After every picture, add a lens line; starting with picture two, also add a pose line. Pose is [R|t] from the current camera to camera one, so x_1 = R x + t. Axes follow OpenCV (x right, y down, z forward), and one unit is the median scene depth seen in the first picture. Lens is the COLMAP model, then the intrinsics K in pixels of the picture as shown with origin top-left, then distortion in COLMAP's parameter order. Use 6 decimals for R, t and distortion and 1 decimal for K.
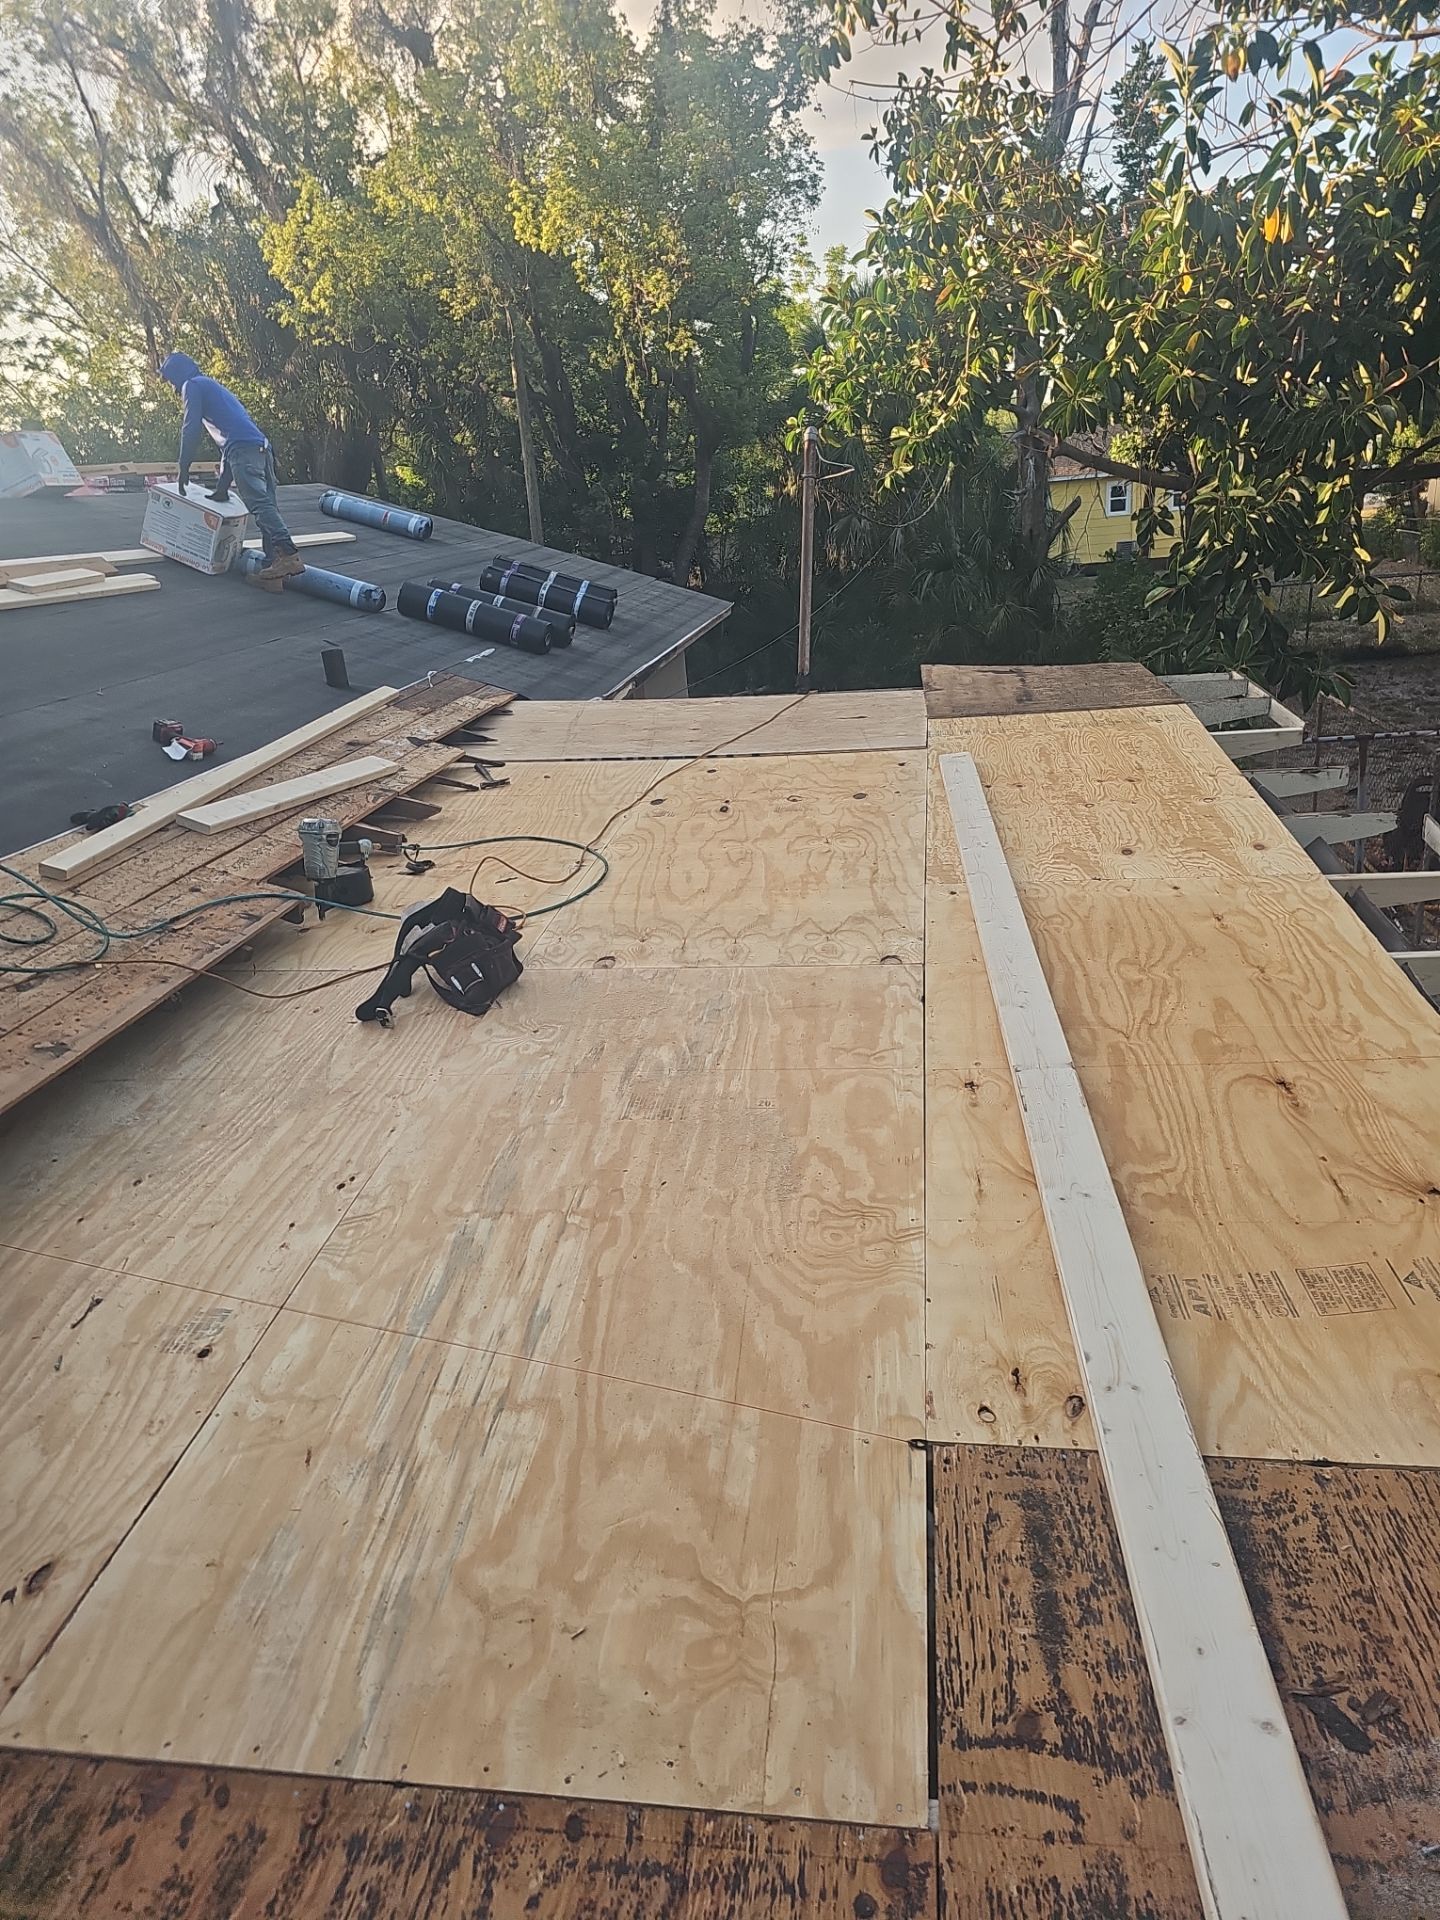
lens RADIAL K [[1252.5, 0, 720.0], [0, 1252.5, 960.0], [0, 0, 1]] dist [0.061356, -0.047045]
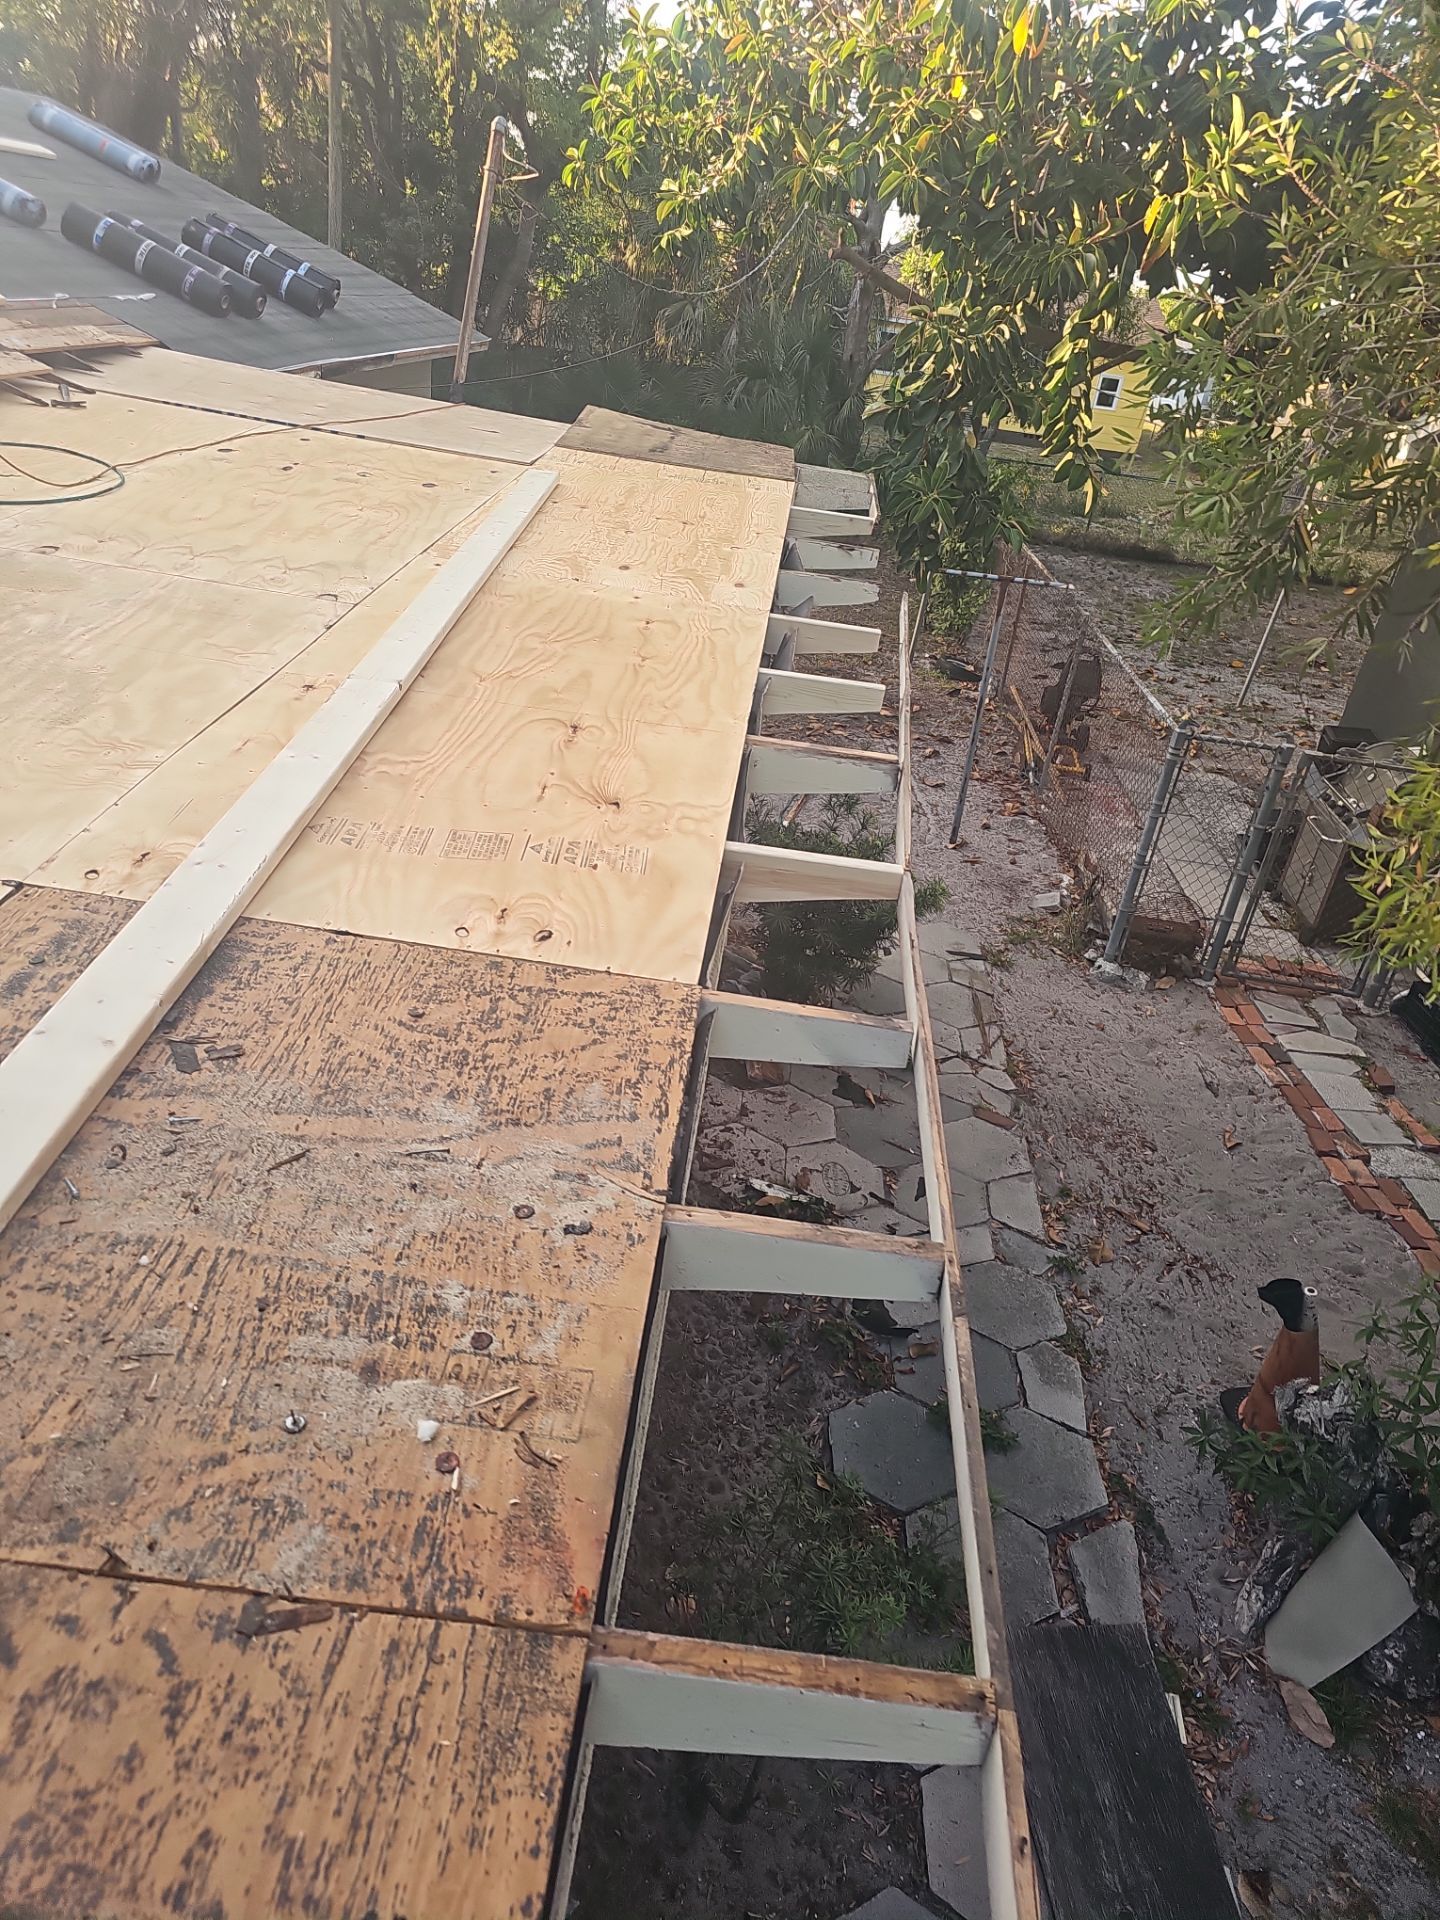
lens RADIAL K [[1252.5, 0, 720.0], [0, 1252.5, 960.0], [0, 0, 1]] dist [0.061356, -0.047045]
pose [[0.977244, 0.152094, 0.147856, 0.203845], [-0.169856, 0.978620, 0.115982, 0.069361], [-0.127055, -0.138457, 0.982185, -0.067778]]
